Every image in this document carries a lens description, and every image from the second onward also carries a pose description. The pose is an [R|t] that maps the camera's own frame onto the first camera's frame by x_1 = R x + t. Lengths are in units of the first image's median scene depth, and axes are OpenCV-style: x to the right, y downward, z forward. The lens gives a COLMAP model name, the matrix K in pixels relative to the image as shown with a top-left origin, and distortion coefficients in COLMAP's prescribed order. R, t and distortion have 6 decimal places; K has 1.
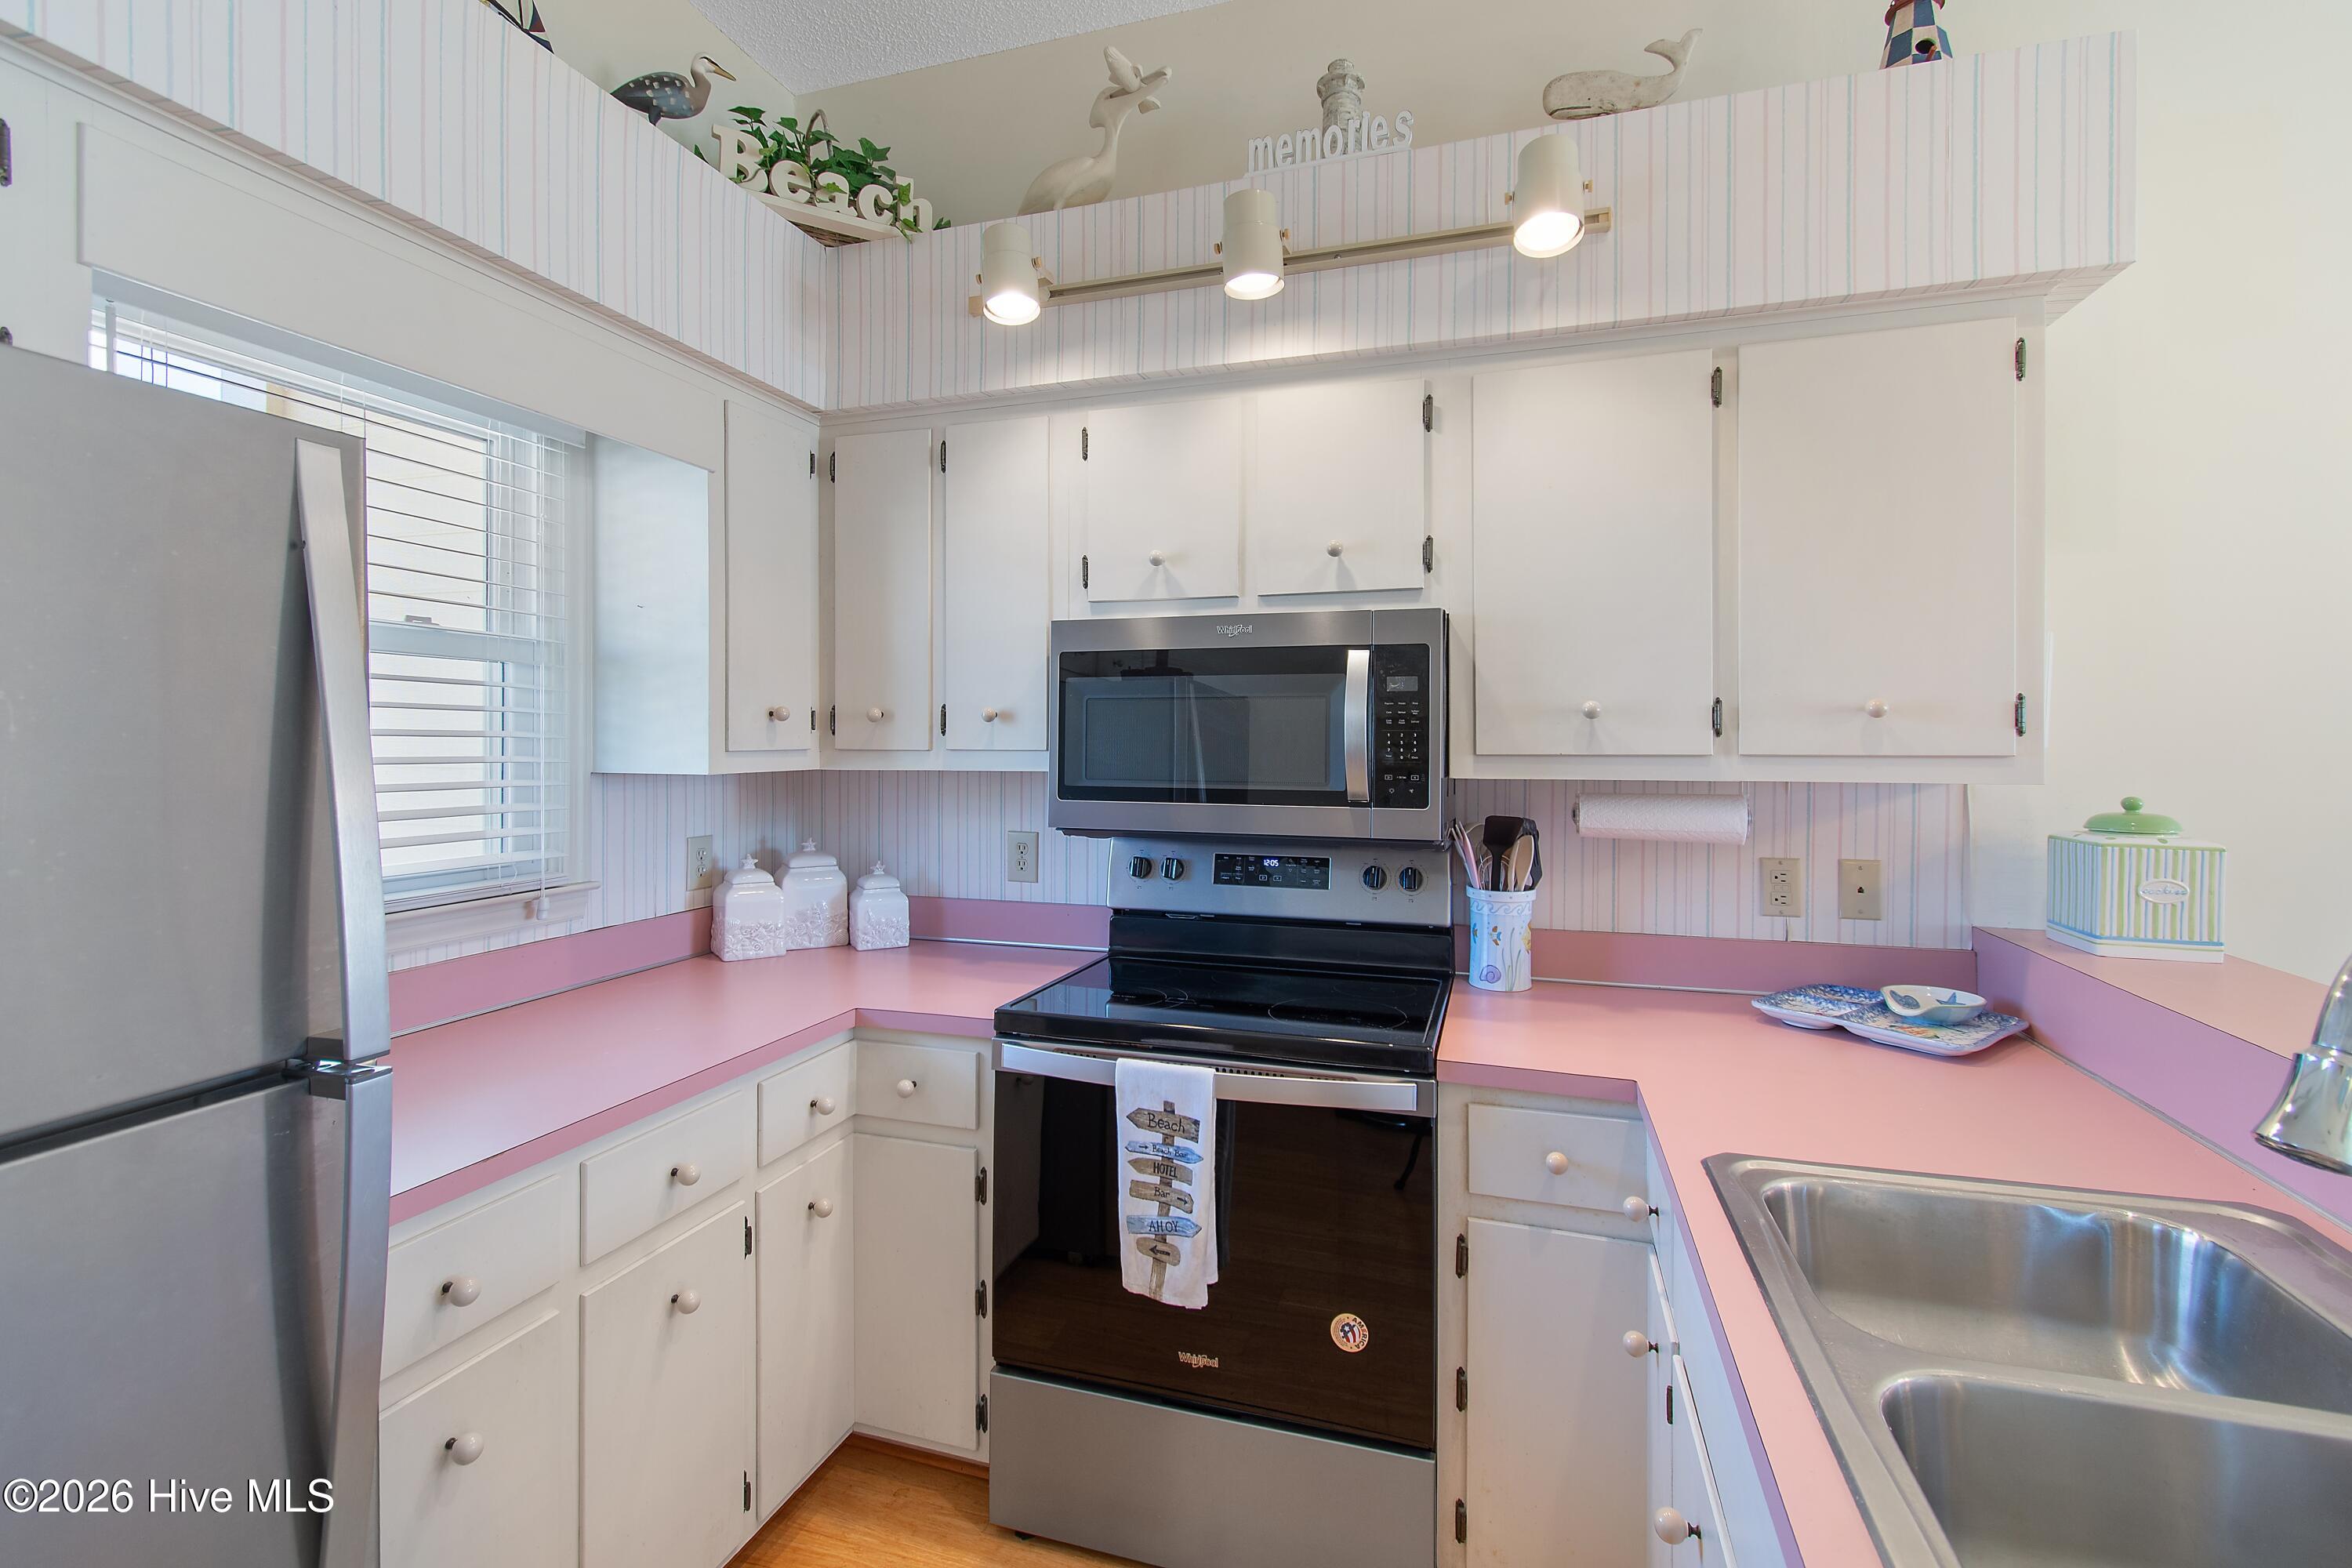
lens RADIAL K [[1042.6, 0, 1182.2], [0, 1042.6, 749.4], [0, 0, 1]] dist [0.001322, -0.000081]
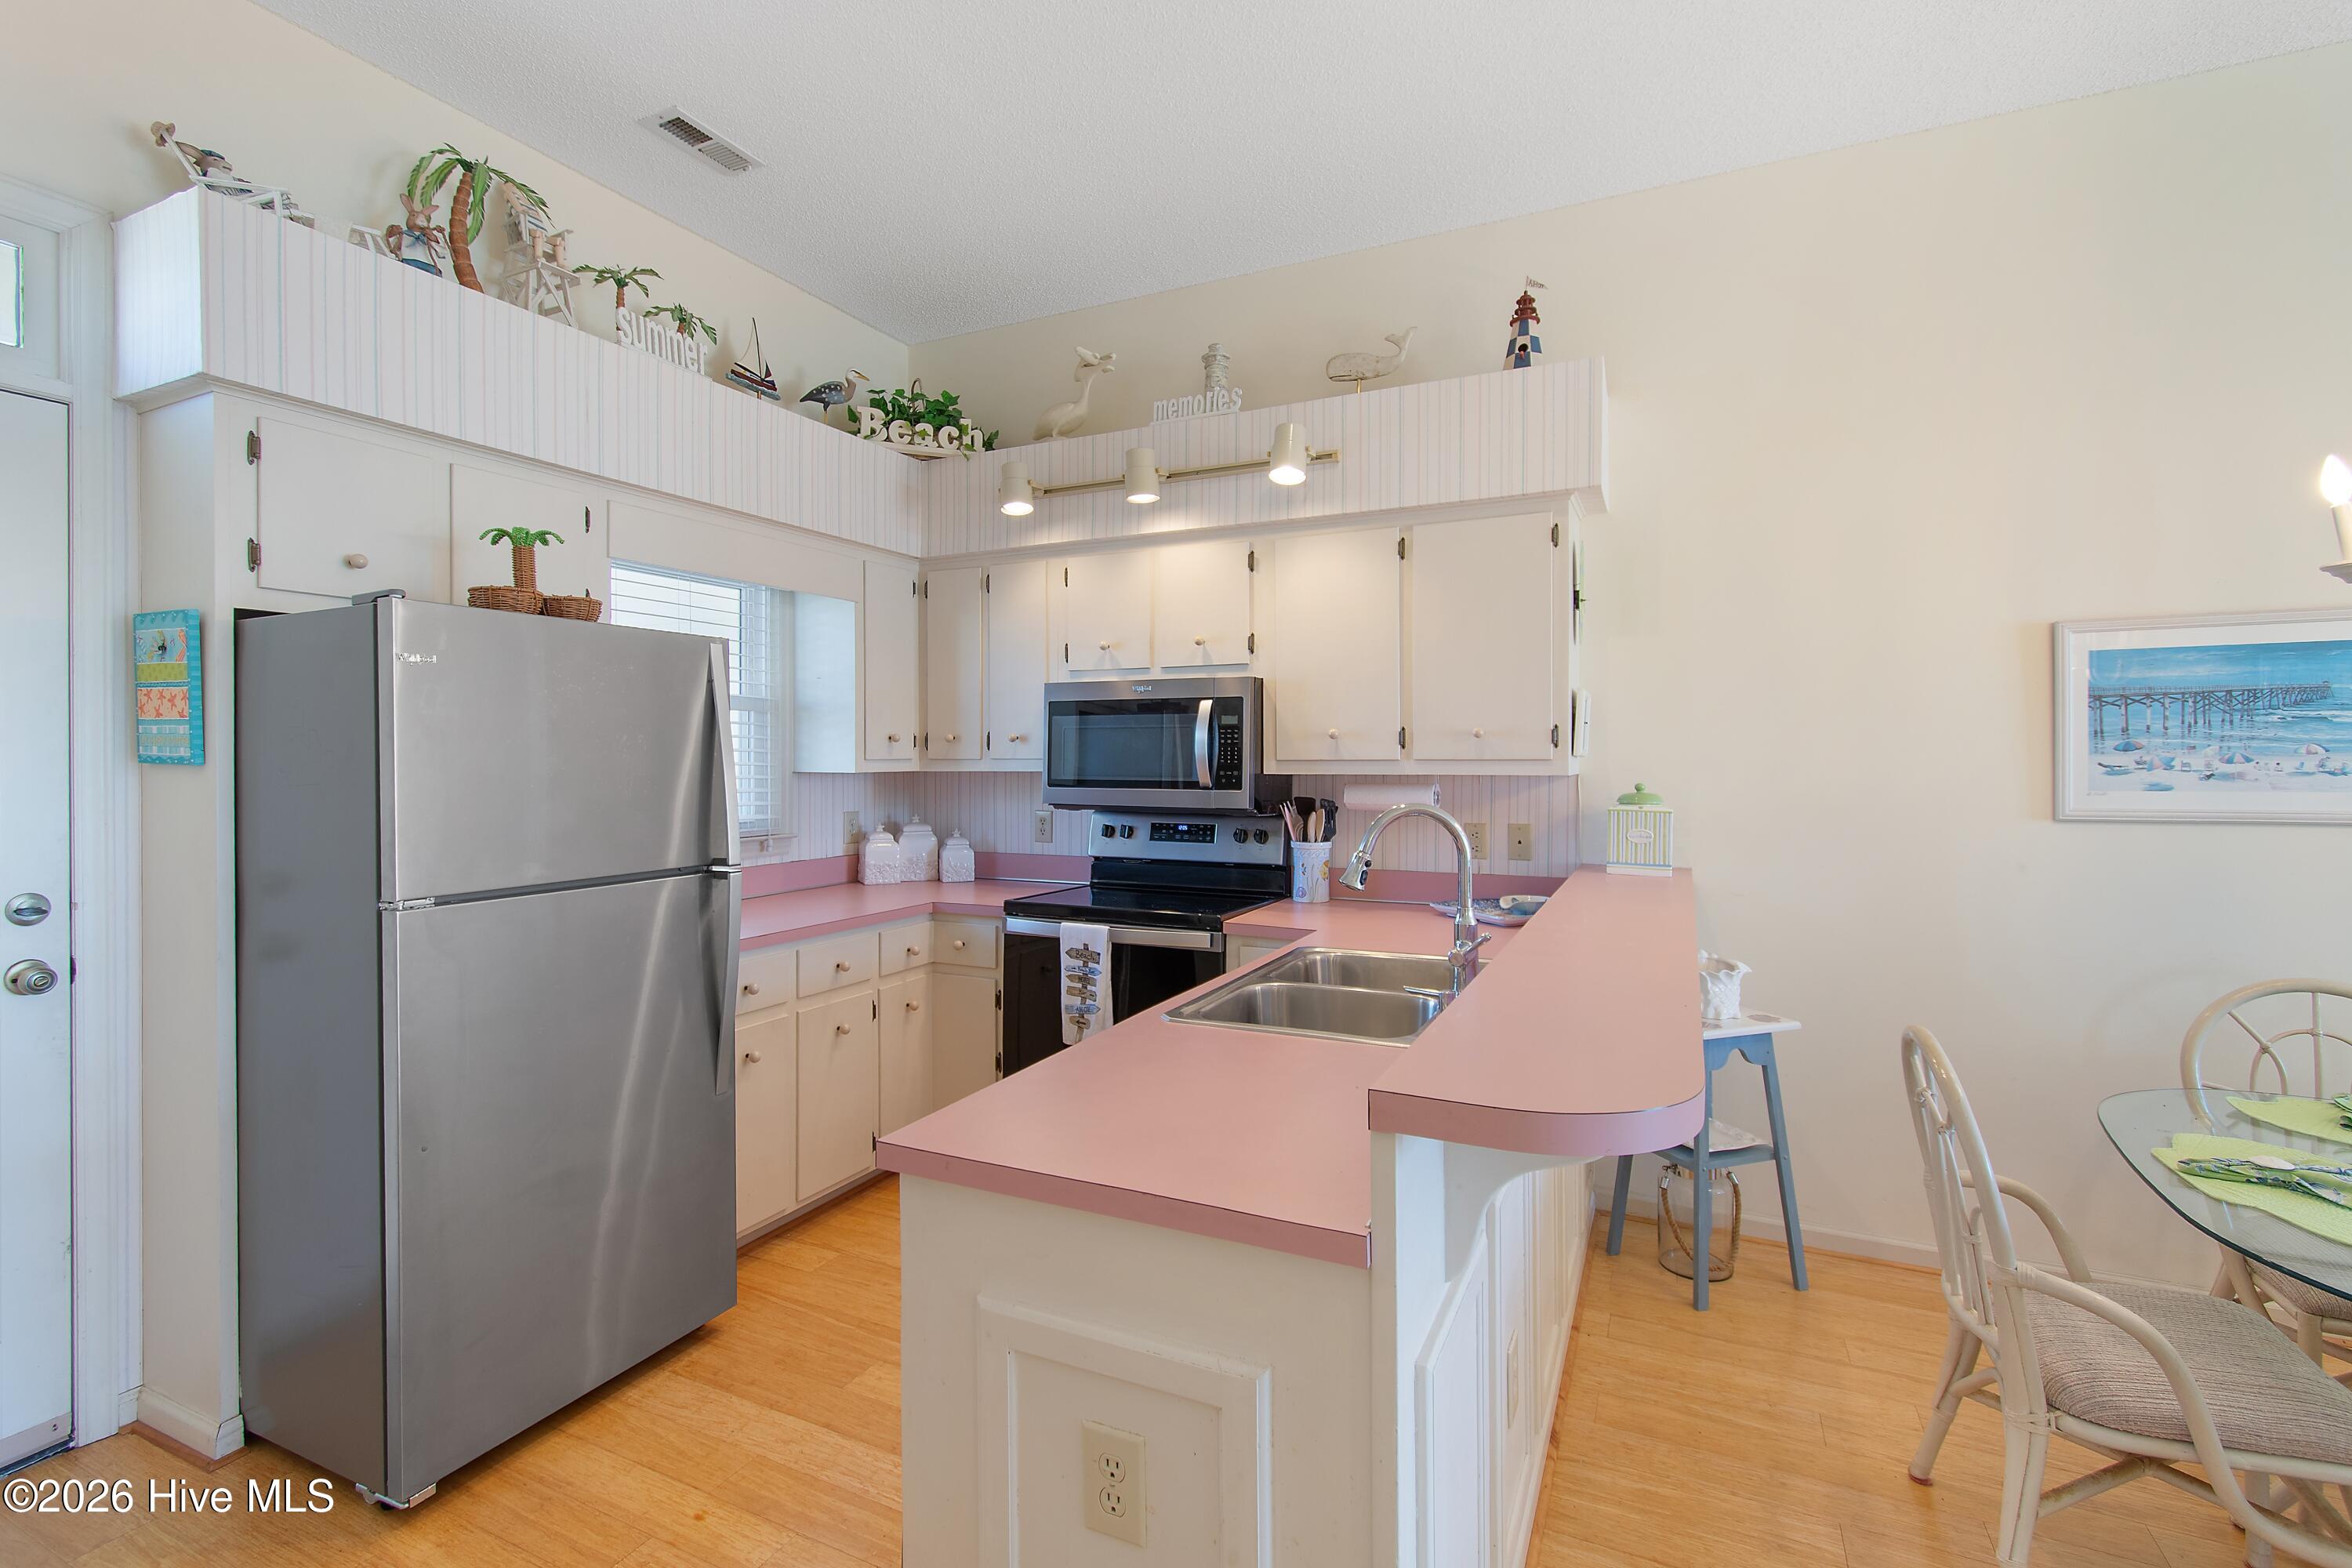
lens RADIAL K [[1062.3, 0, 1171.7], [0, 1062.3, 764.6], [0, 0, 1]] dist [-0.000086, -0.000005]
pose [[0.989651, -0.001675, -0.143485, 0.335926], [0.001608, 0.999999, -0.000578, 0.012202], [0.143485, 0.000341, 0.989652, -0.708087]]
